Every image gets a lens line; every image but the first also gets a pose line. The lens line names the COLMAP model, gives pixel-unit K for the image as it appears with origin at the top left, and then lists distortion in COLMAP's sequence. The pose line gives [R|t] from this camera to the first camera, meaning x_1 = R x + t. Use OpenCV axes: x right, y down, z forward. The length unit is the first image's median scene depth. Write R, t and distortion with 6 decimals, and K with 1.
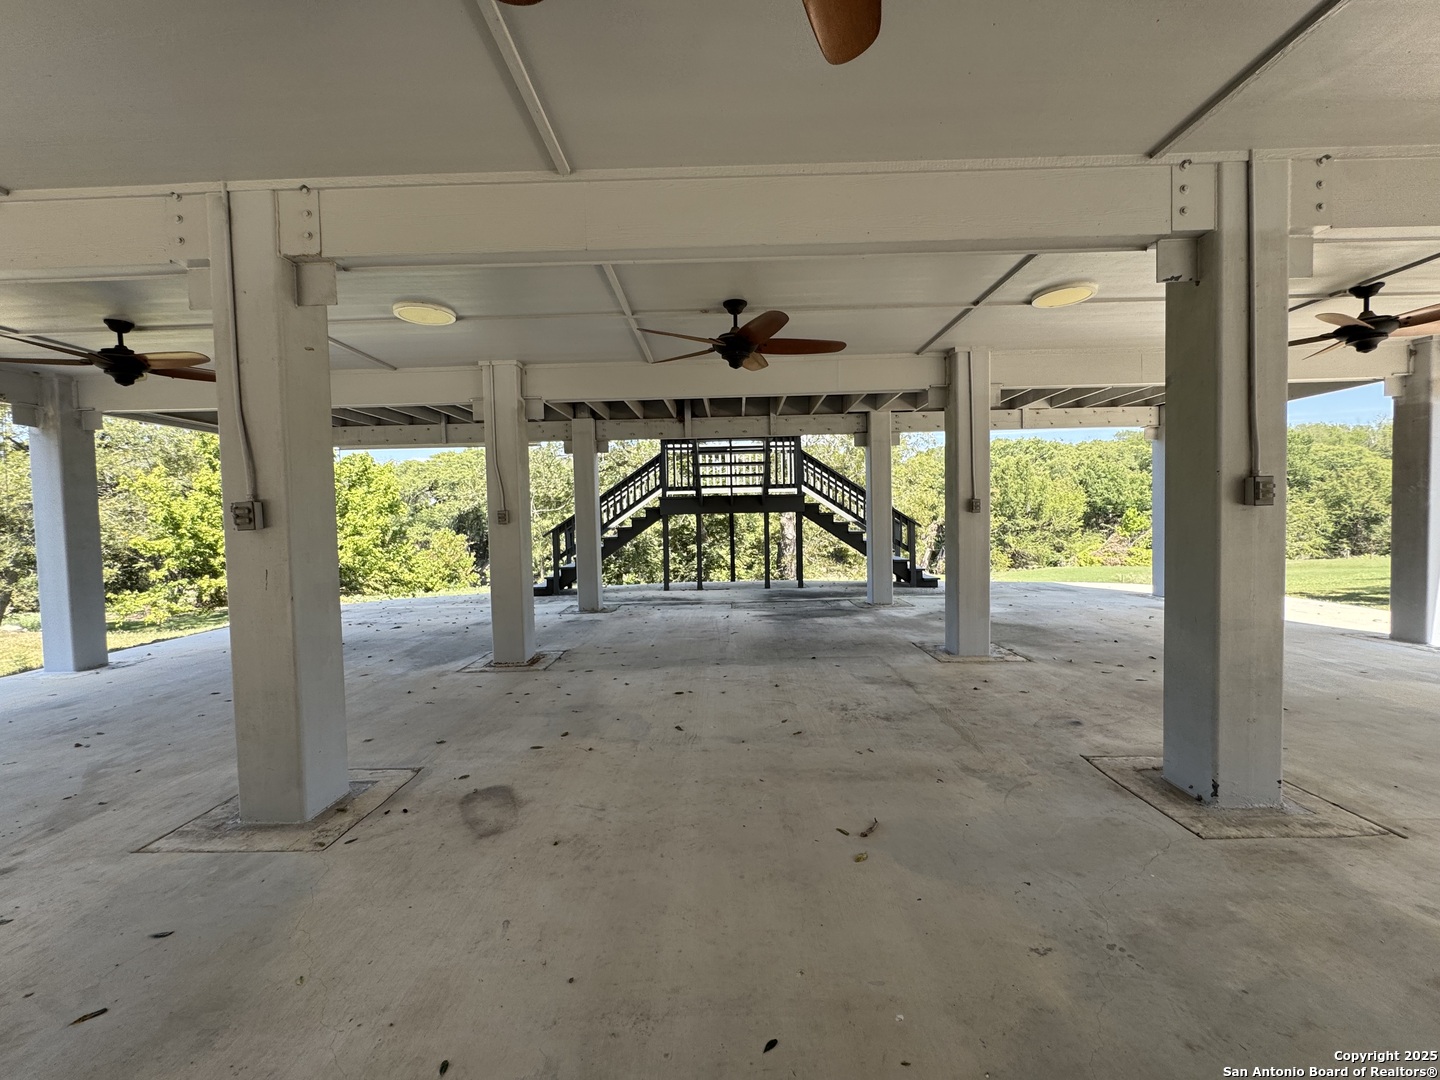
lens RADIAL K [[577.1, 0, 720.0], [0, 577.1, 540.0], [0, 0, 1]] dist [-0.002122, -0.000379]
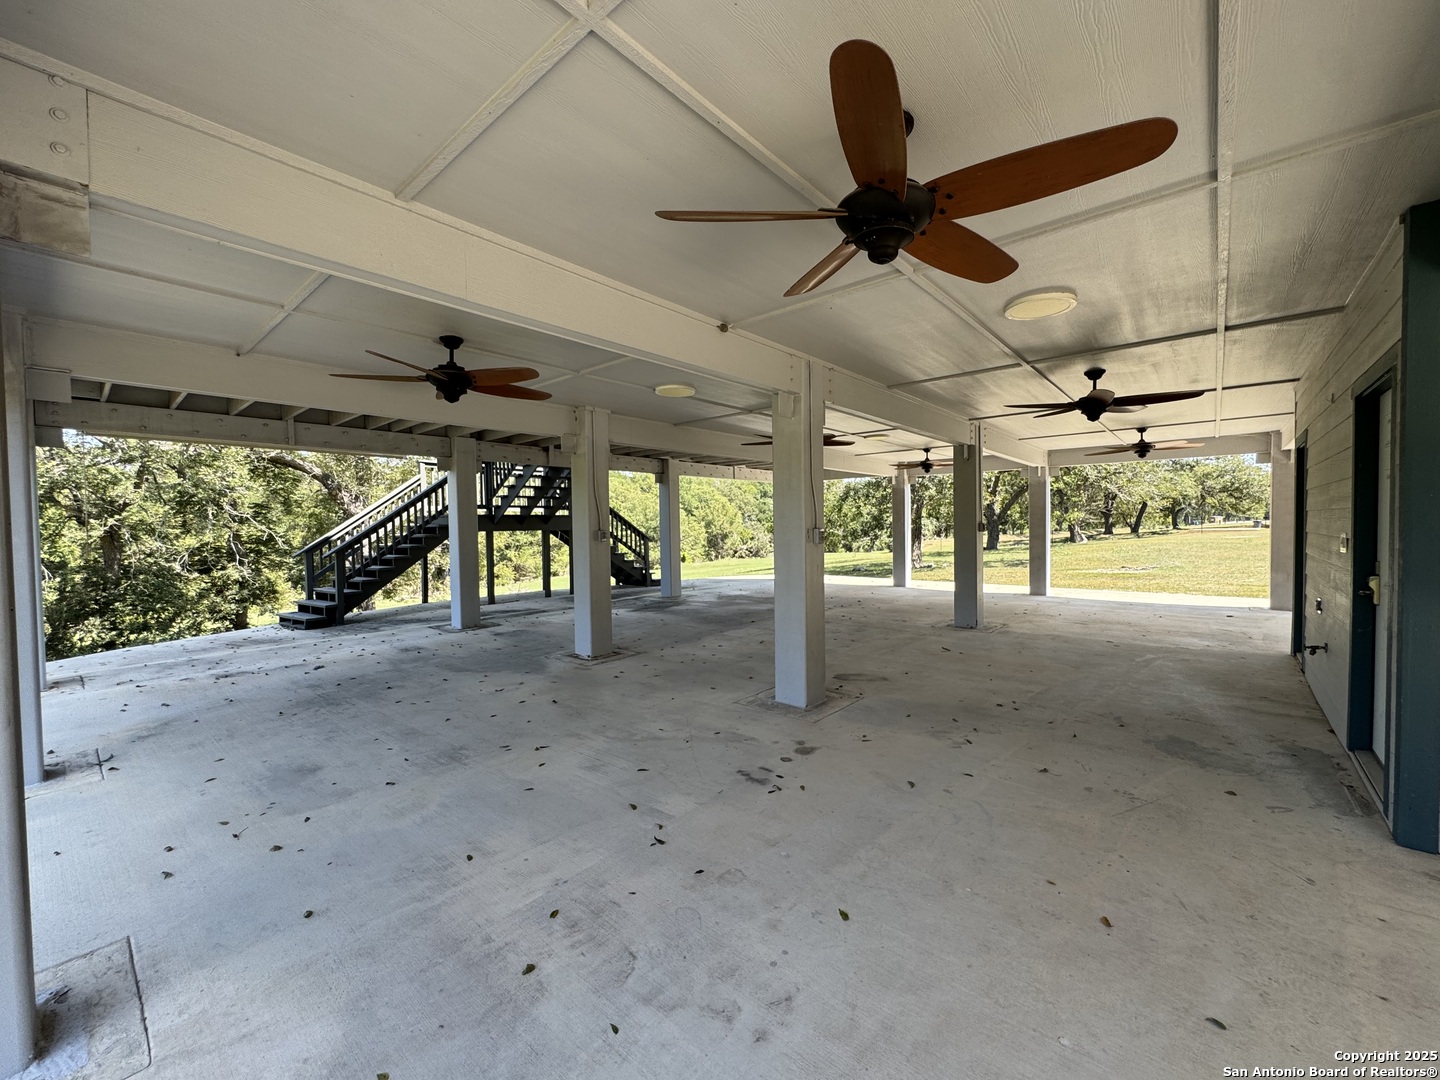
lens RADIAL K [[577.1, 0, 720.0], [0, 577.1, 540.0], [0, 0, 1]] dist [-0.002122, -0.000379]
pose [[0.643435, -0.008670, 0.765452, -1.721831], [0.030676, 0.999425, -0.014466, -0.008622], [-0.764886, 0.032789, 0.643331, 0.027574]]
